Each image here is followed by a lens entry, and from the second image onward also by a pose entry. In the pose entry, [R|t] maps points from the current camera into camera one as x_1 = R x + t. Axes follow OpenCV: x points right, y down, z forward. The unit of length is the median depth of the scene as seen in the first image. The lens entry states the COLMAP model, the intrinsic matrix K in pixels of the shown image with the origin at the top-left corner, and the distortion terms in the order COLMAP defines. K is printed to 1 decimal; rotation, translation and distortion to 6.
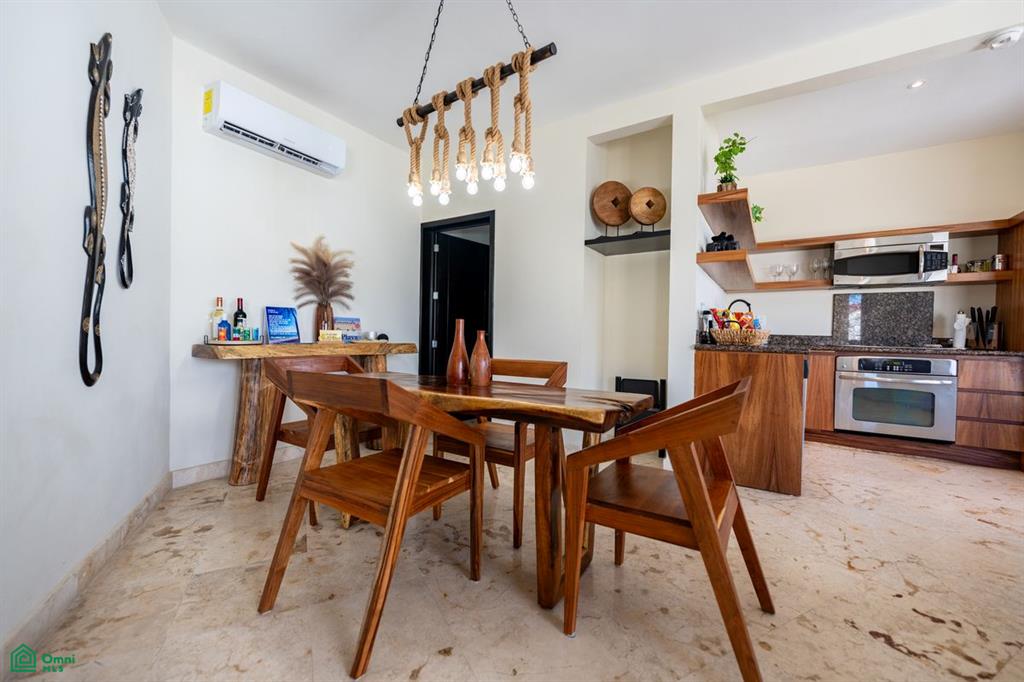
lens RADIAL K [[412.4, 0, 512.0], [0, 412.4, 341.0], [0, 0, 1]] dist [-0.000560, 0.000345]
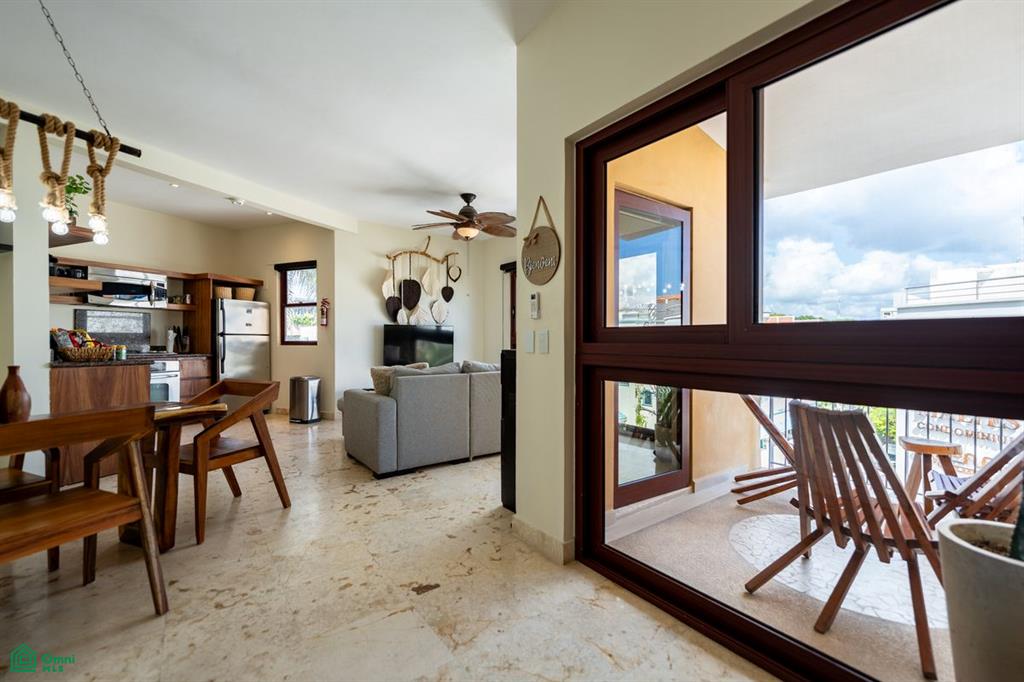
lens RADIAL K [[423.6, 0, 512.0], [0, 423.6, 341.0], [0, 0, 1]] dist [-0.001045, -0.000496]
pose [[-0.164725, -0.021204, 0.986112, -0.776687], [0.008154, 0.999705, 0.022858, -0.059959], [-0.986306, 0.011807, -0.164503, 0.016306]]
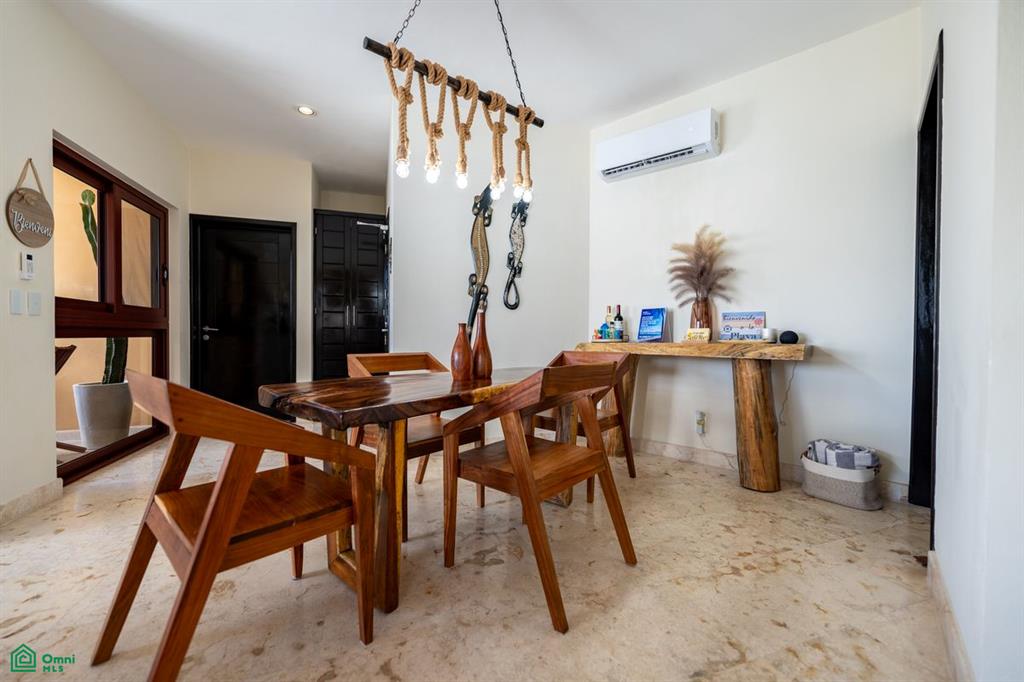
lens RADIAL K [[410.2, 0, 511.4], [0, 410.2, 340.8], [0, 0, 1]] dist [-0.001396, -0.000157]
pose [[-0.145349, -0.003668, -0.989374, 0.548585], [-0.018064, 0.999836, -0.001053, 0.009864], [0.989216, 0.017719, -0.145391, 0.794982]]
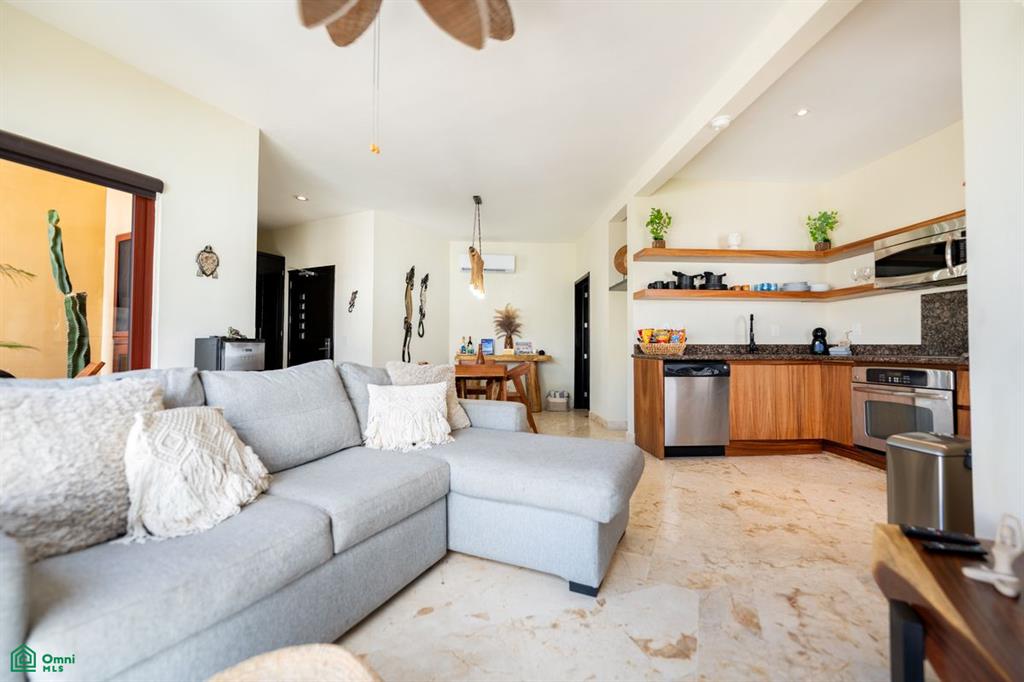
lens RADIAL K [[410.2, 0, 511.4], [0, 410.2, 340.8], [0, 0, 1]] dist [-0.001396, -0.000157]
pose [[0.597718, -0.033910, -0.800989, 1.311719], [-0.003361, 0.998990, -0.044801, 0.027529], [0.801700, 0.029470, 0.597000, -0.229734]]
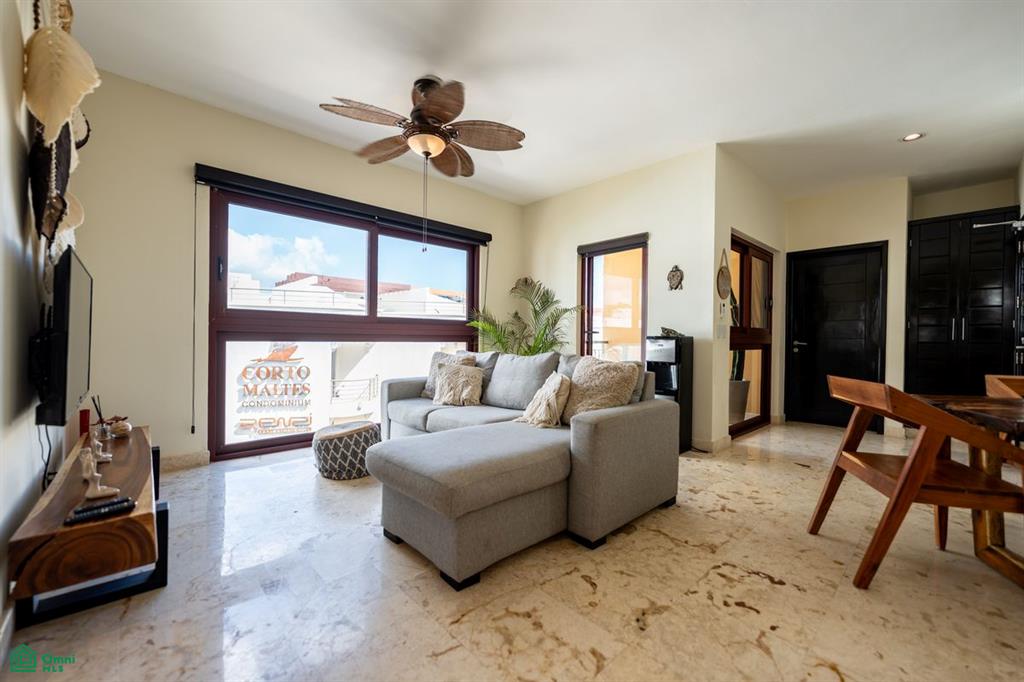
lens RADIAL K [[410.2, 0, 511.4], [0, 410.2, 340.8], [0, 0, 1]] dist [-0.001396, -0.000157]
pose [[-0.963408, -0.025432, -0.266828, 0.926654], [-0.029835, 0.999477, 0.012461, -0.007972], [0.266372, 0.019966, -0.963664, 0.900783]]
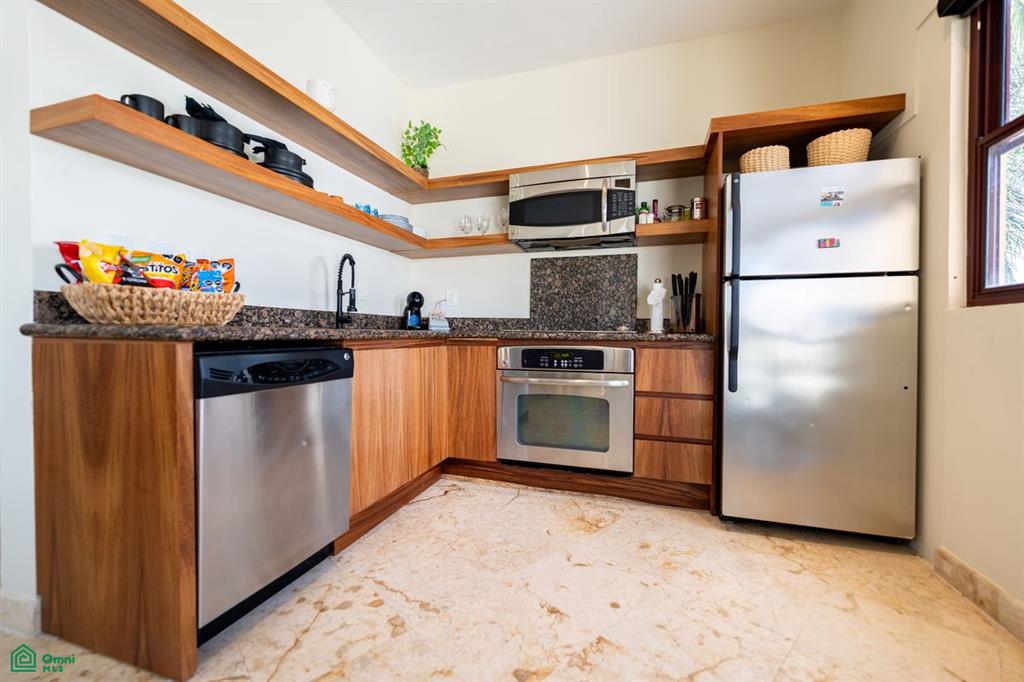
lens RADIAL K [[423.6, 0, 512.0], [0, 423.6, 341.0], [0, 0, 1]] dist [-0.001045, -0.000496]
pose [[0.967107, -0.015119, 0.253921, 0.781358], [0.013851, 0.999881, 0.006777, 0.028975], [-0.253993, -0.003037, 0.967201, 0.430505]]
